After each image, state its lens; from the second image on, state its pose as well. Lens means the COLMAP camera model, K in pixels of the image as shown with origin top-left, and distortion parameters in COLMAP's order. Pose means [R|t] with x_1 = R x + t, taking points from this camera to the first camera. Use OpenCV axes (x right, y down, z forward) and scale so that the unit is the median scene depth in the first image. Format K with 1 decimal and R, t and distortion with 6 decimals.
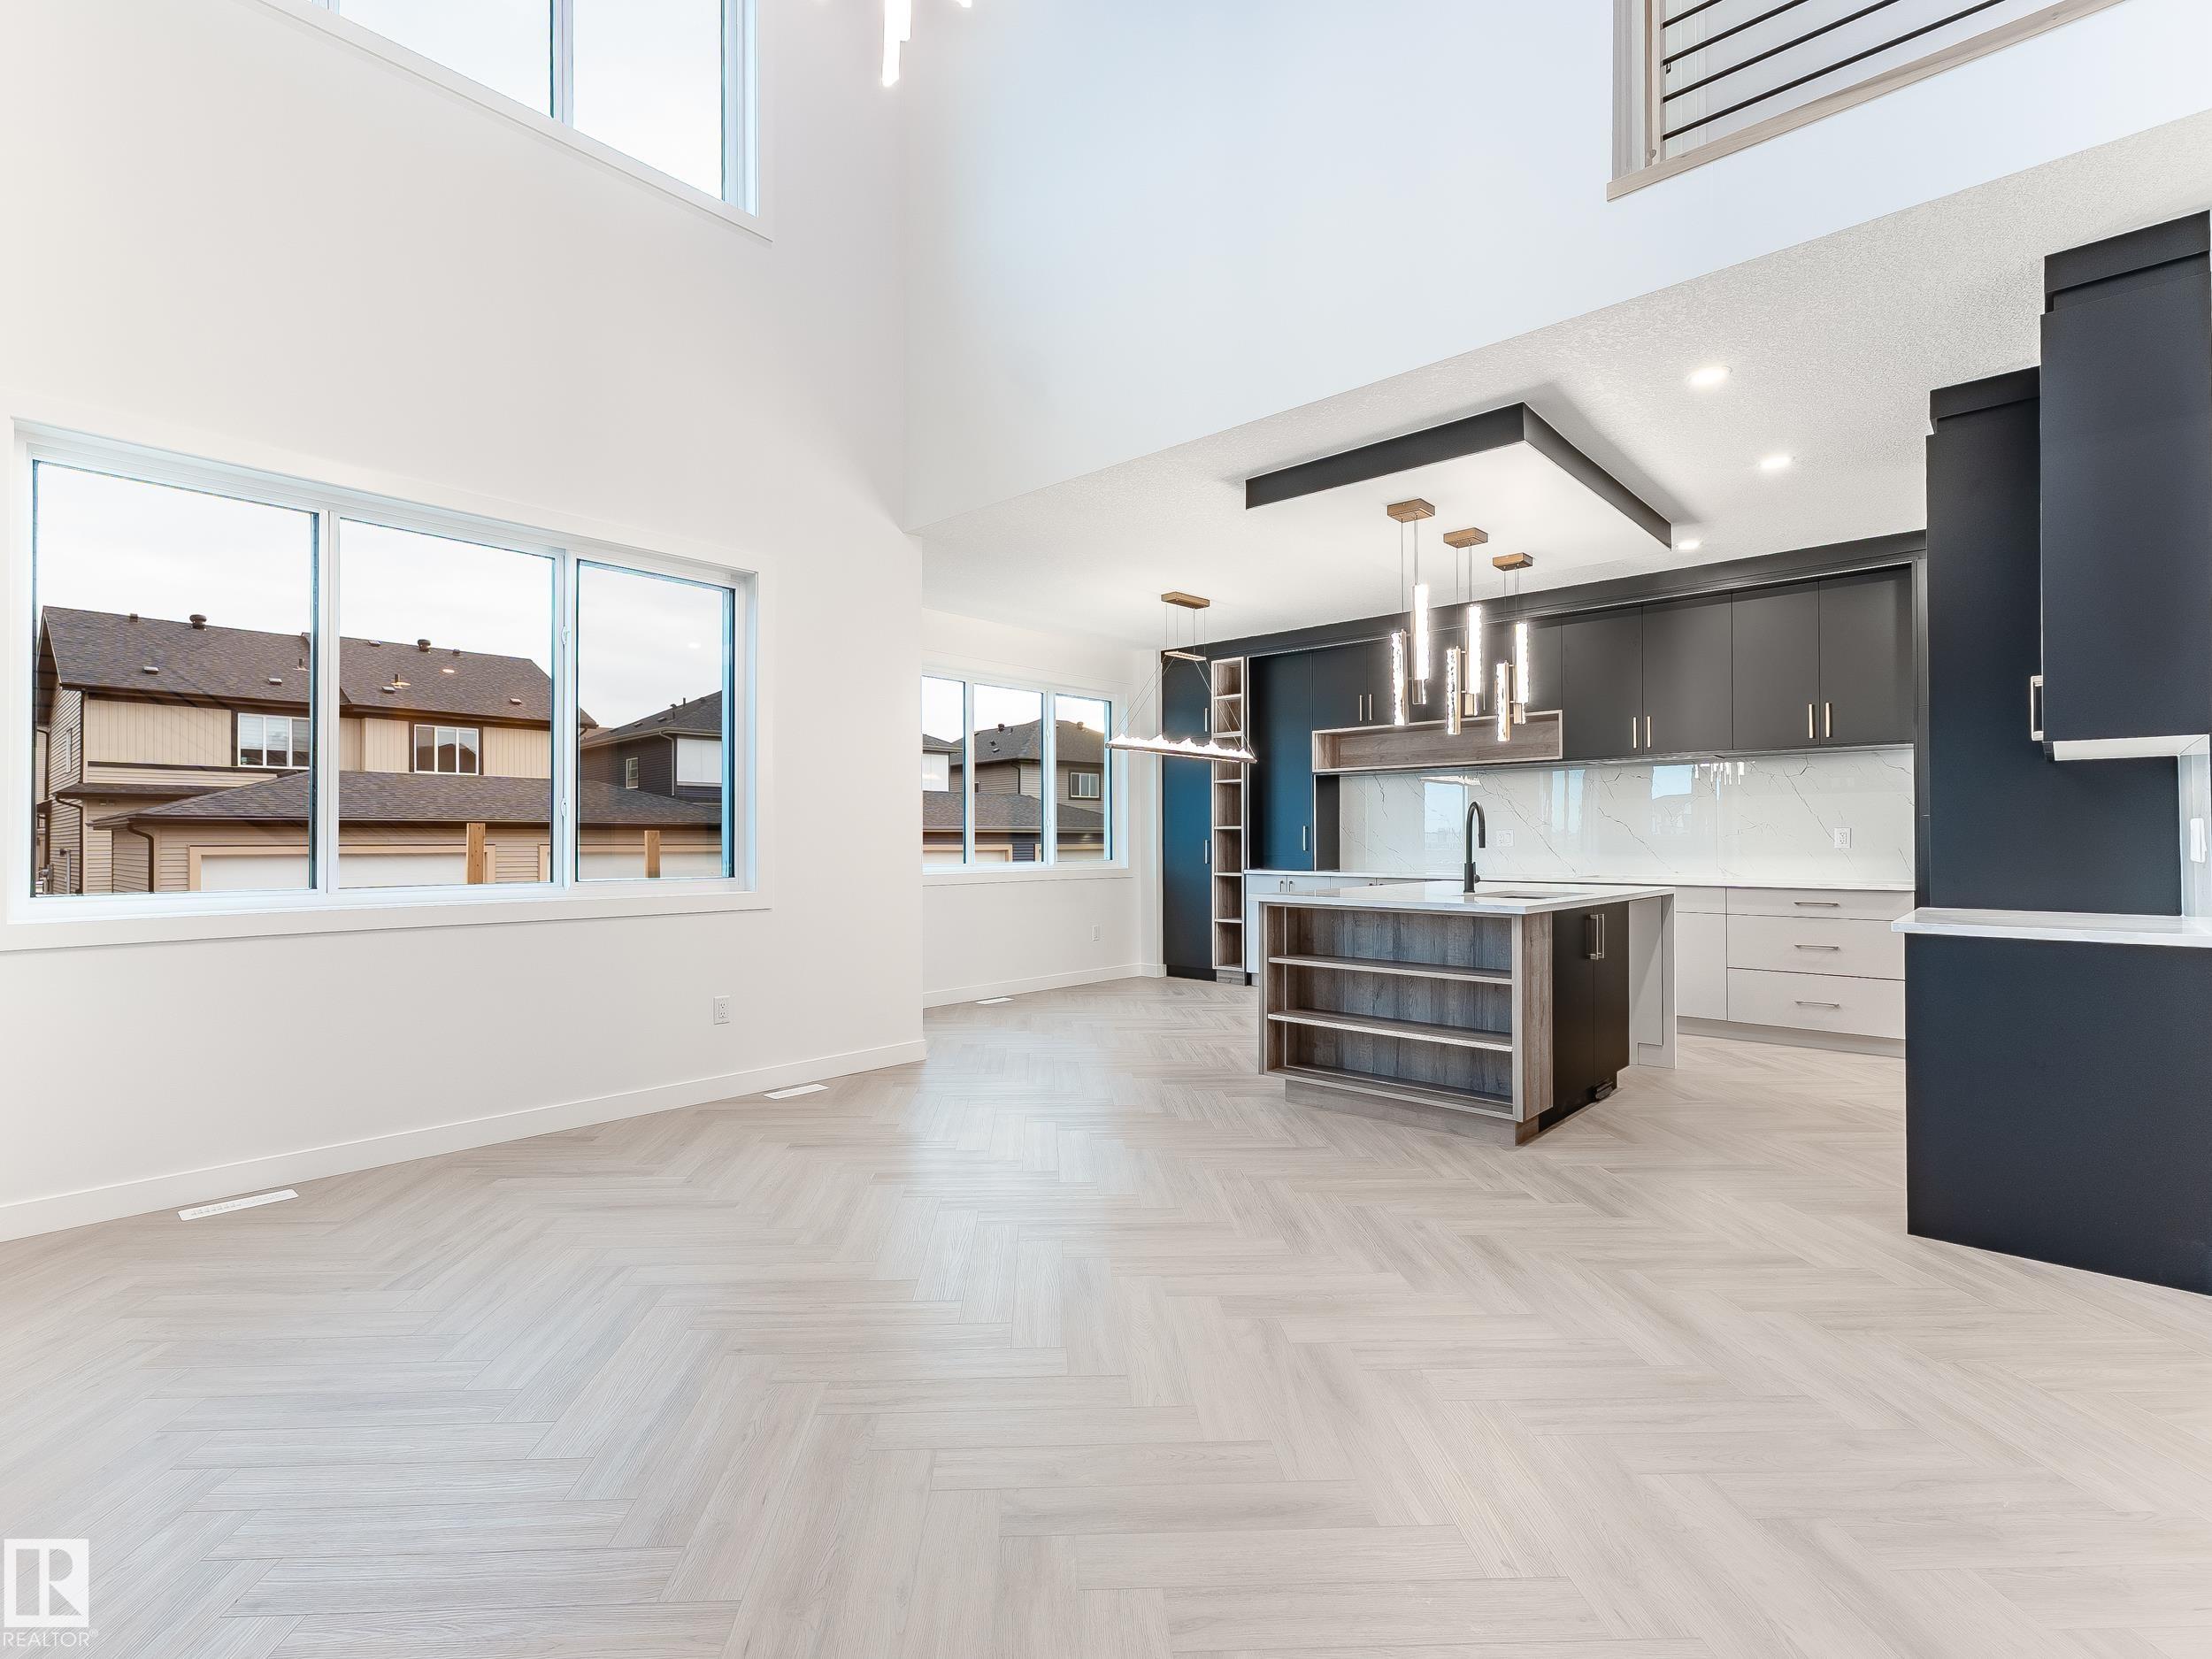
lens RADIAL K [[1032.4, 0, 1116.6], [0, 1032.4, 833.0], [0, 0, 1]] dist [0.000649, 0.000196]
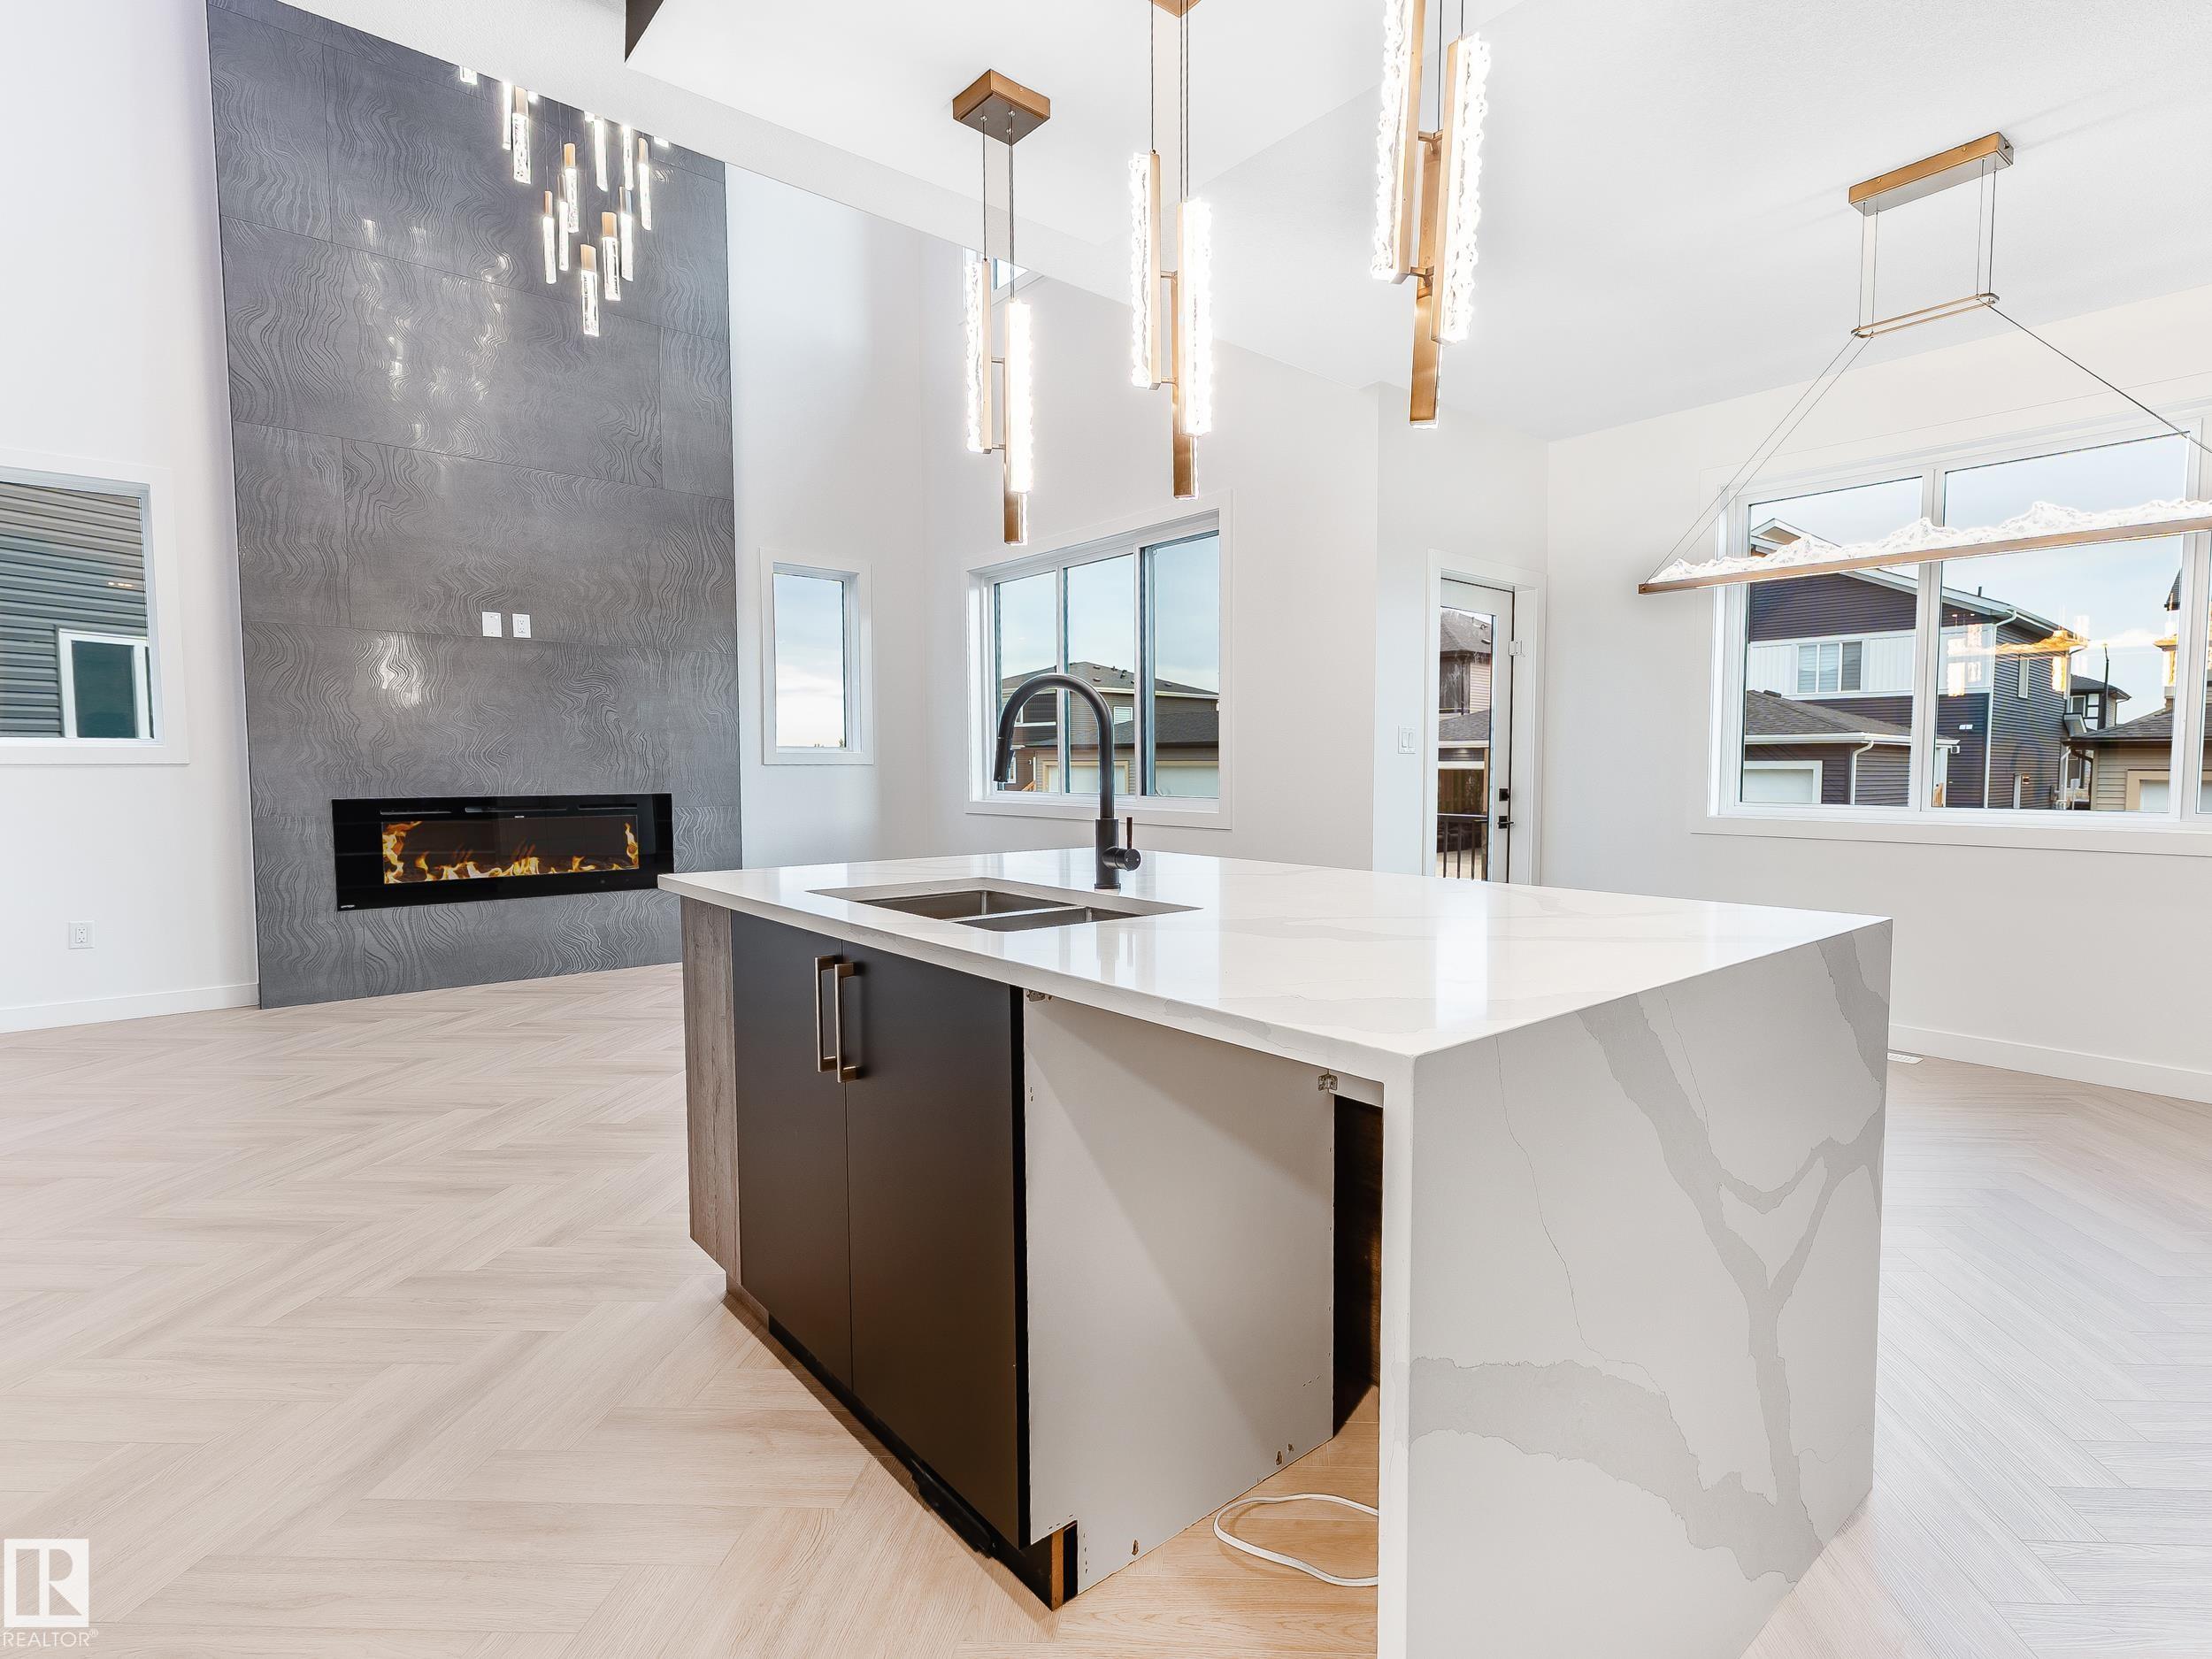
lens RADIAL K [[1093.8, 0, 1193.9], [0, 1093.8, 835.0], [0, 0, 1]] dist [-0.001137, -0.000908]
pose [[-0.096532, 0.064140, -0.993261, 0.470995], [0.006217, 0.997941, 0.063838, 0.004990], [0.995310, -0.000012, -0.096732, 0.651559]]
